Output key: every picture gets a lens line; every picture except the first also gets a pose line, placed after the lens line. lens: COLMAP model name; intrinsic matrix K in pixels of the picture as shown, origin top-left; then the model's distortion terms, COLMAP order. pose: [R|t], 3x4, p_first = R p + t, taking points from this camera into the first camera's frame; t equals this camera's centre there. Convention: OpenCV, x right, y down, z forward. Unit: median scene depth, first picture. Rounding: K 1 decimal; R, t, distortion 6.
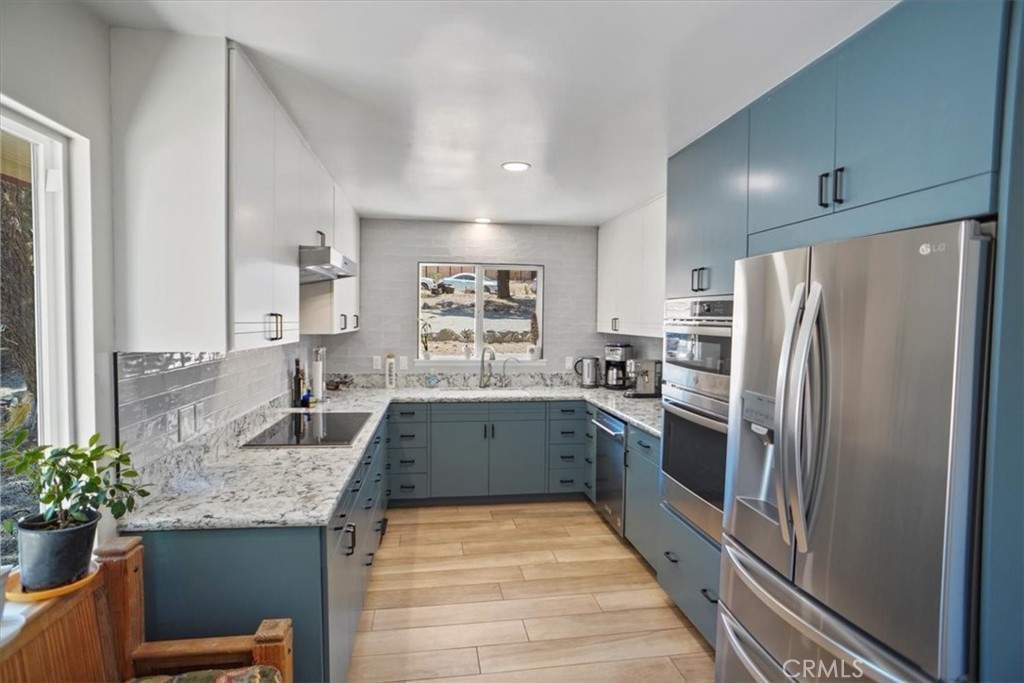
lens RADIAL K [[535.7, 0, 505.5], [0, 535.7, 340.8], [0, 0, 1]] dist [-0.076023, 0.049140]
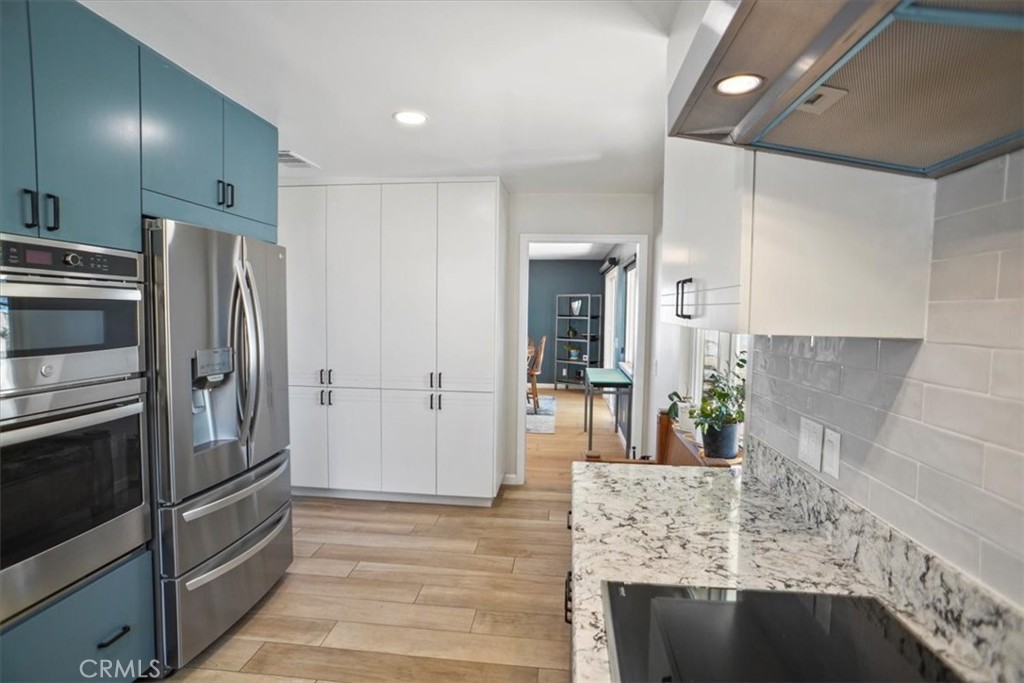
lens RADIAL K [[535.7, 0, 505.5], [0, 535.7, 340.8], [0, 0, 1]] dist [-0.076023, 0.049140]
pose [[-0.968066, -0.040615, 0.247384, -0.385007], [-0.016244, 0.994878, 0.099773, -0.036928], [-0.250169, 0.092568, -0.963767, 1.735437]]
